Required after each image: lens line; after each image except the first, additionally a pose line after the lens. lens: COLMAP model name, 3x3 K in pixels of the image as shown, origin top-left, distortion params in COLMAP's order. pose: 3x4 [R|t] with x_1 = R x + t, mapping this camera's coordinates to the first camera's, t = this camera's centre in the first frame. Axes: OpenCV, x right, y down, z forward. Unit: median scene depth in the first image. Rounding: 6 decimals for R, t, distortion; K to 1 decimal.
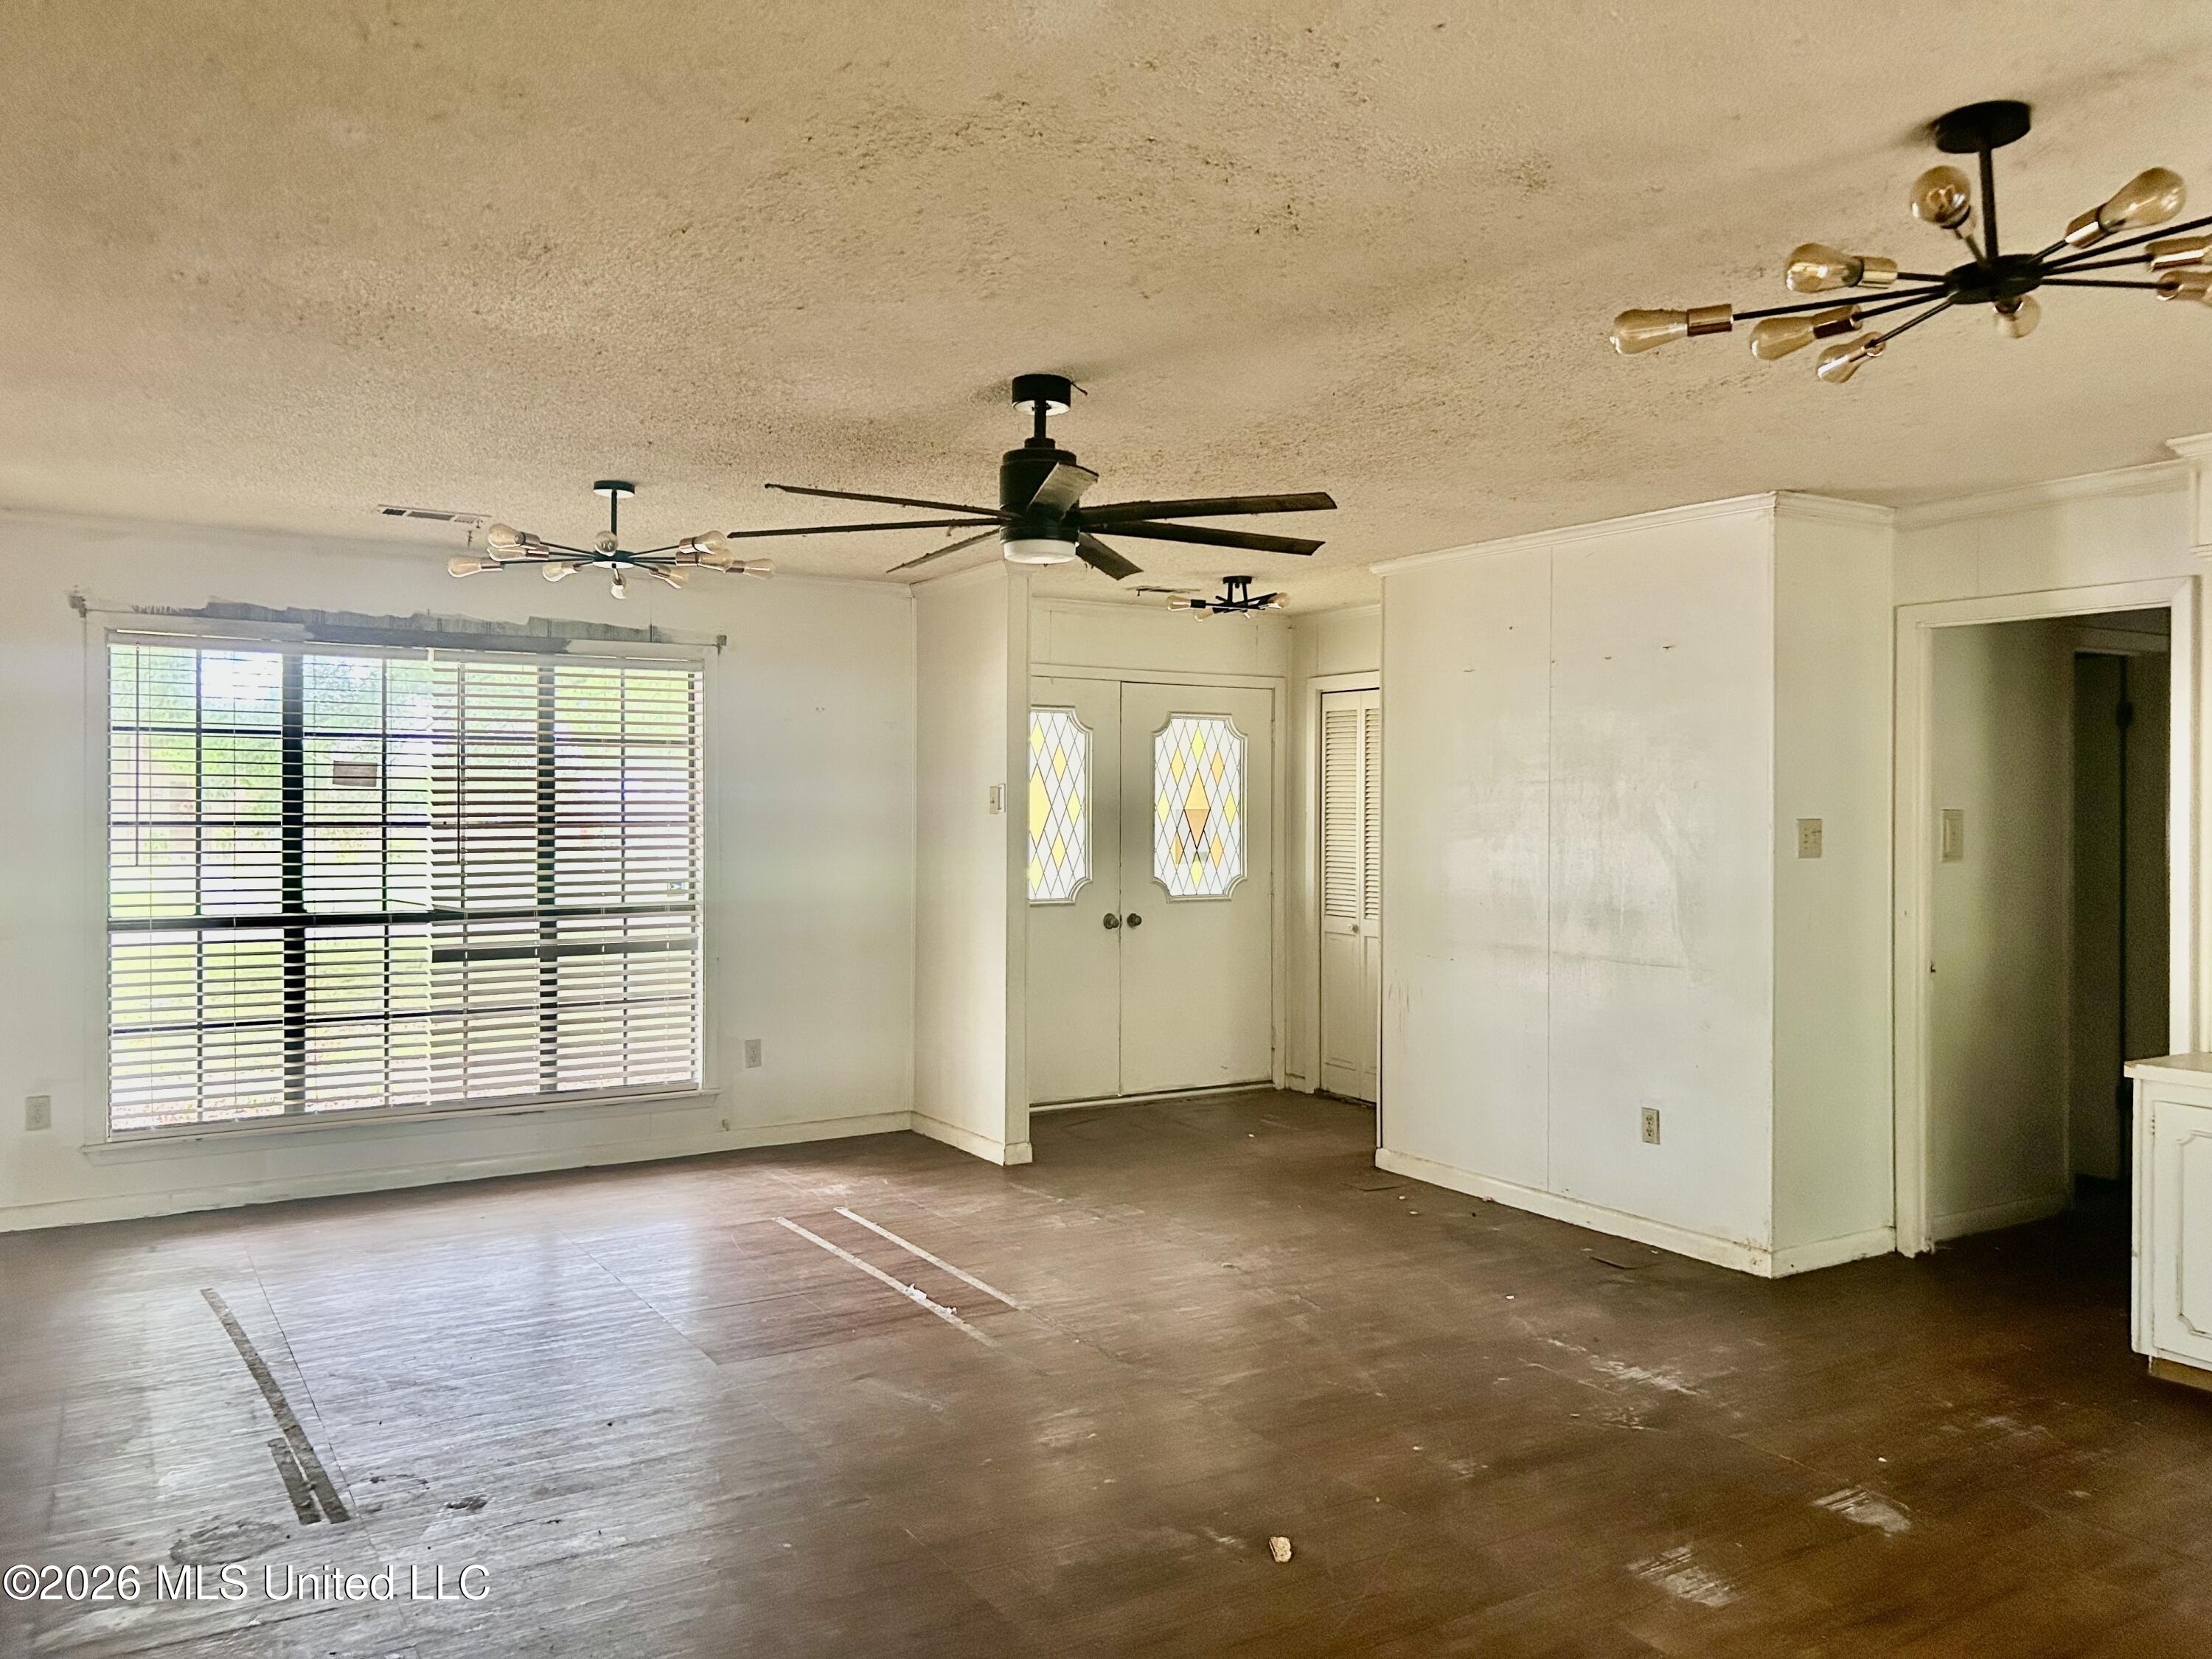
lens RADIAL K [[1667.8, 0, 1104.2], [0, 1667.8, 820.6], [0, 0, 1]] dist [0.008441, 0.001389]
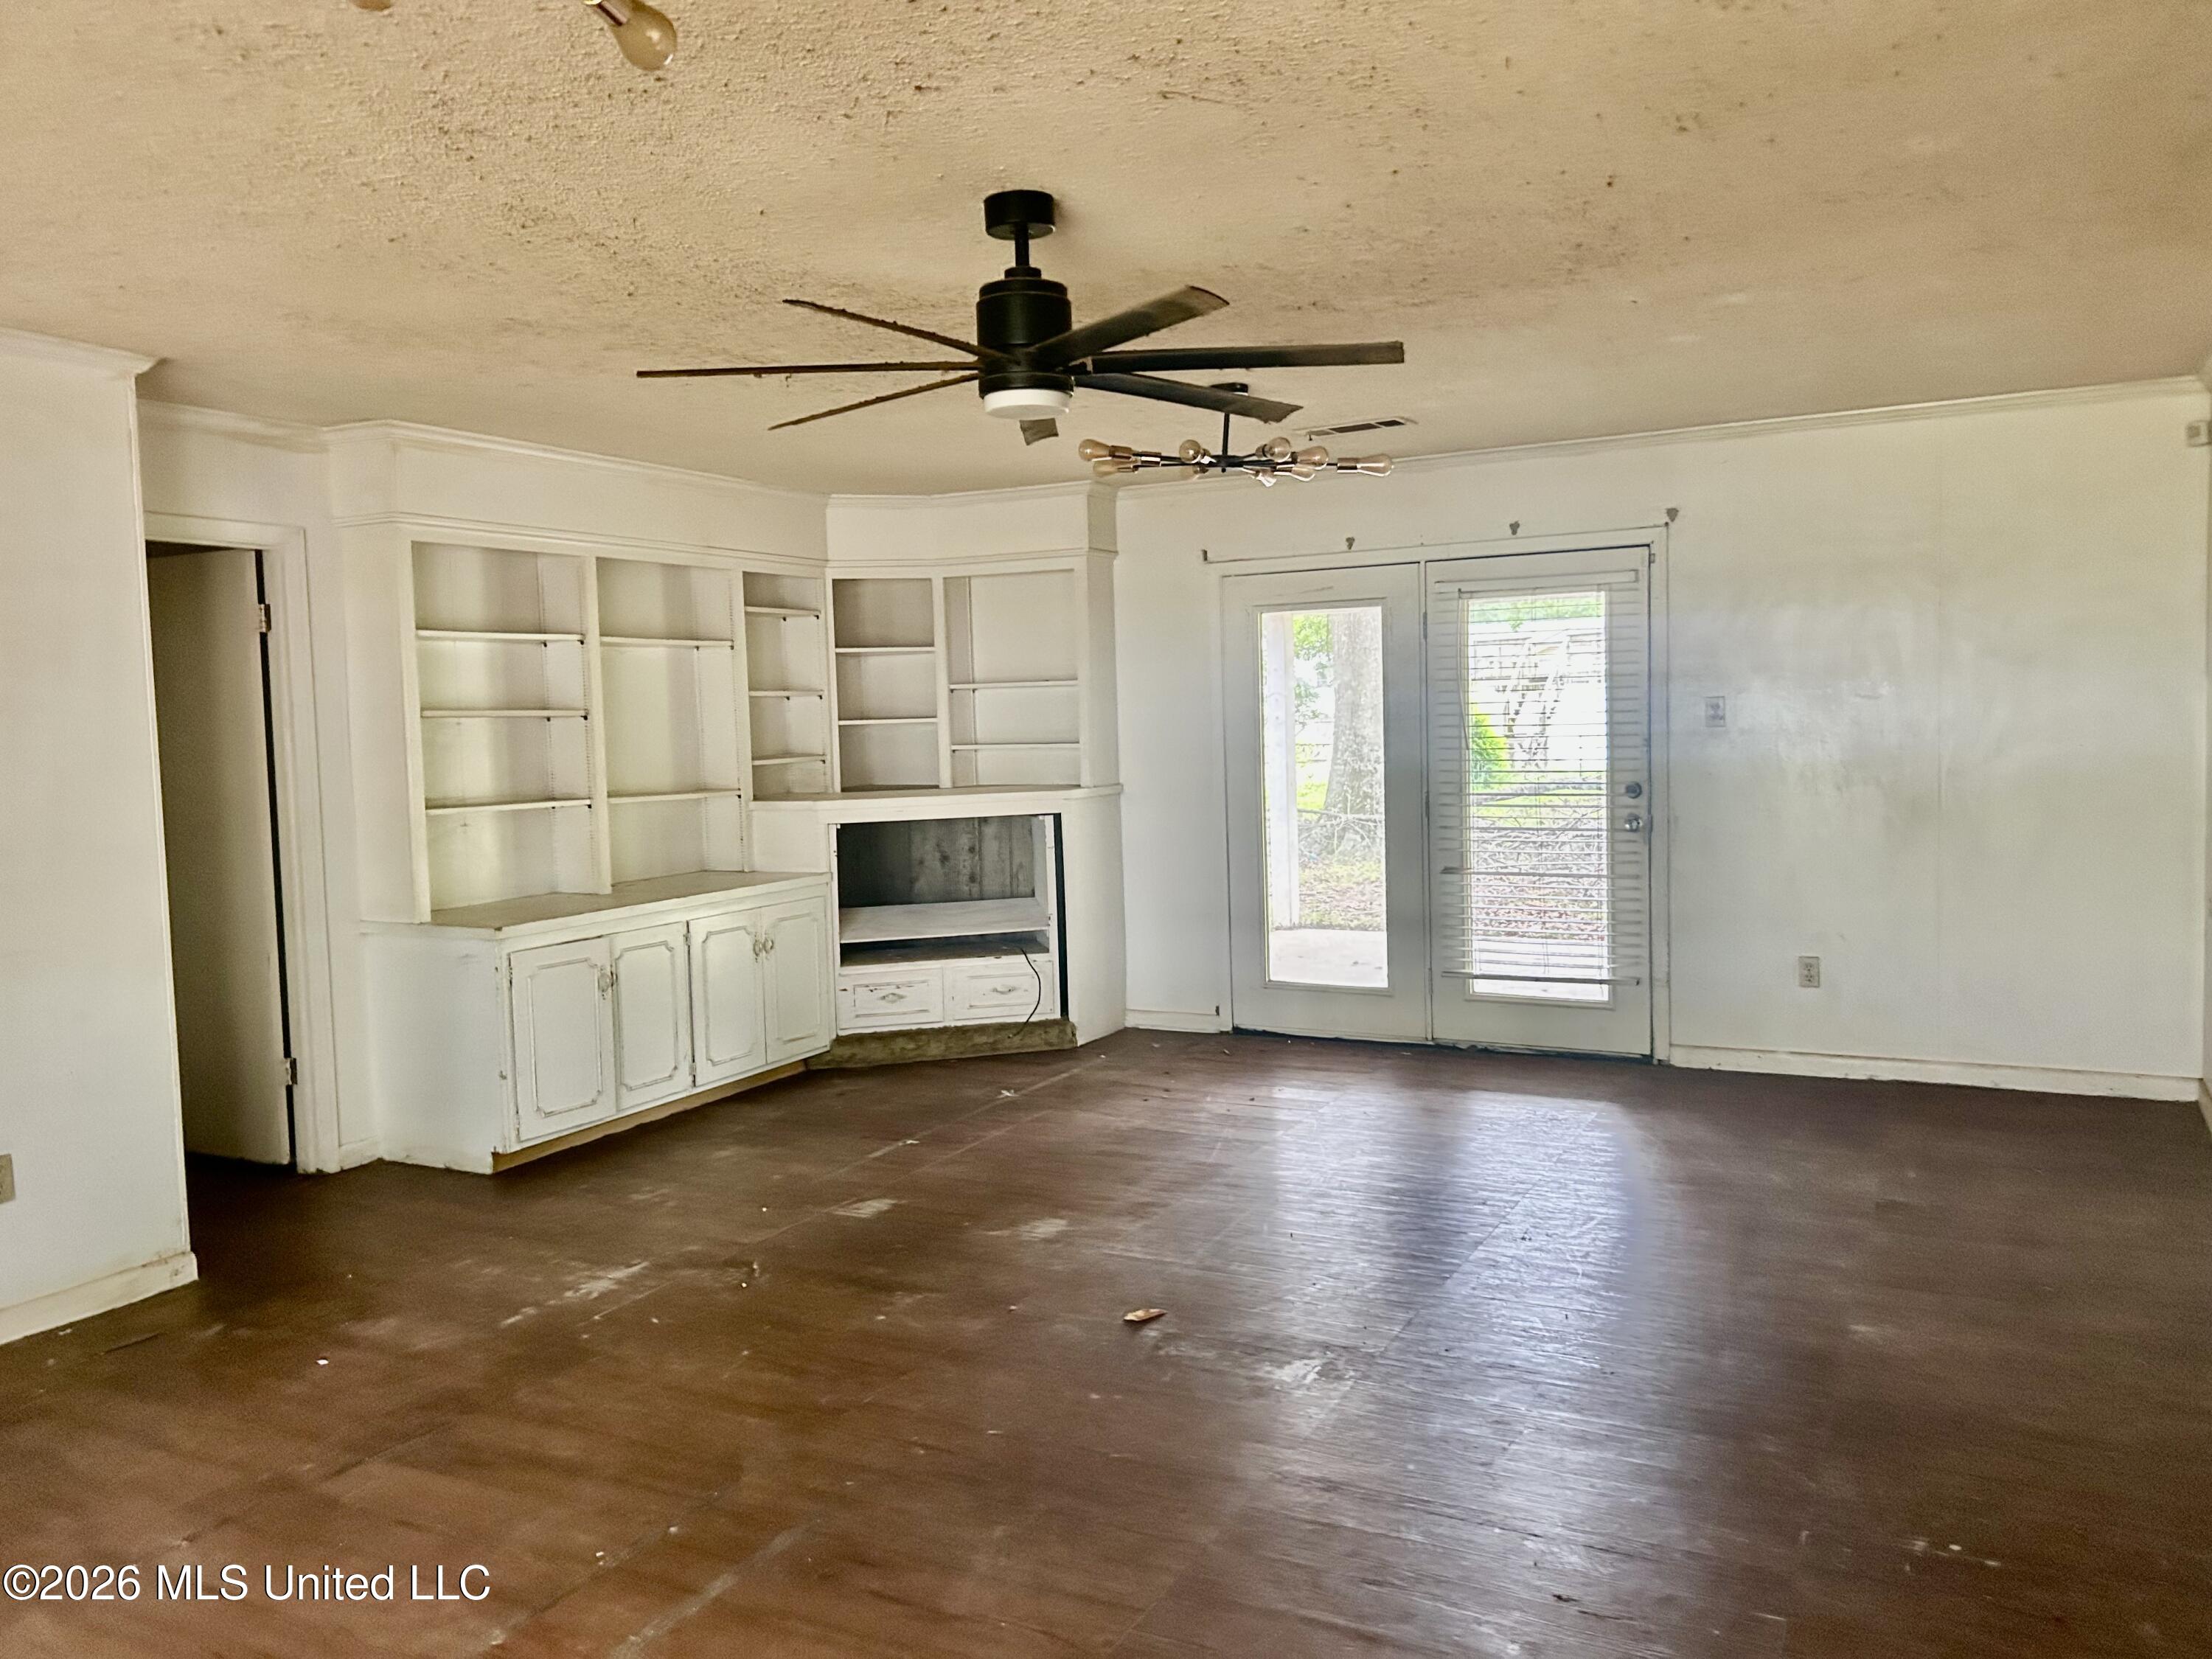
lens RADIAL K [[1667.8, 0, 1104.8], [0, 1667.8, 829.2], [0, 0, 1]] dist [0.008441, 0.001389]
pose [[-0.507761, -0.049100, 0.860097, -0.723057], [0.035295, 0.996351, 0.077715, -0.012481], [-0.860774, 0.069818, -0.504175, 1.276922]]
